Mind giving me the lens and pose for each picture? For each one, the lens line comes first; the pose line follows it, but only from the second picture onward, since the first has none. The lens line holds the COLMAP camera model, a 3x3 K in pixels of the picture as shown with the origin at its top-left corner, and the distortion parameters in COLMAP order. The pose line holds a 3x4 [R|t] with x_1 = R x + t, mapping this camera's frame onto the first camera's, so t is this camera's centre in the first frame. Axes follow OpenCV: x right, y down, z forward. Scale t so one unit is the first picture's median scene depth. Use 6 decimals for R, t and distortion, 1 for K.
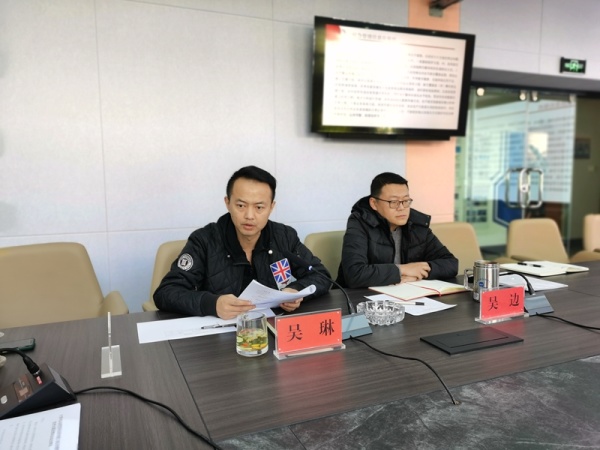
lens RADIAL K [[461.4, 0, 300.0], [0, 461.4, 225.0], [0, 0, 1]] dist [0.085555, -0.094986]
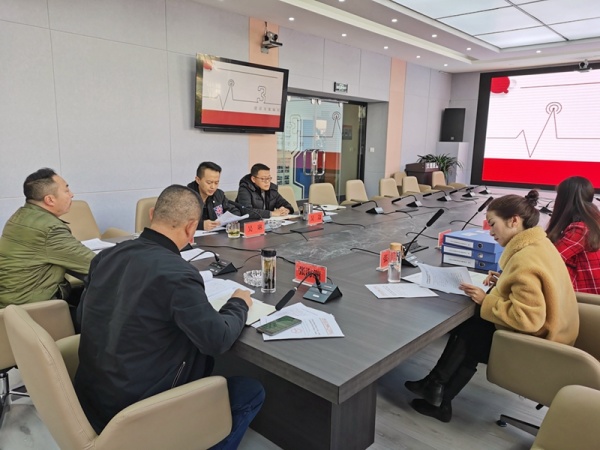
lens RADIAL K [[461.4, 0, 300.0], [0, 461.4, 225.0], [0, 0, 1]] dist [0.085555, -0.094986]
pose [[0.907706, -0.043157, 0.417381, -0.287234], [0.007938, 0.996285, 0.085751, -0.006495], [-0.419531, -0.074524, 0.904677, -0.513728]]
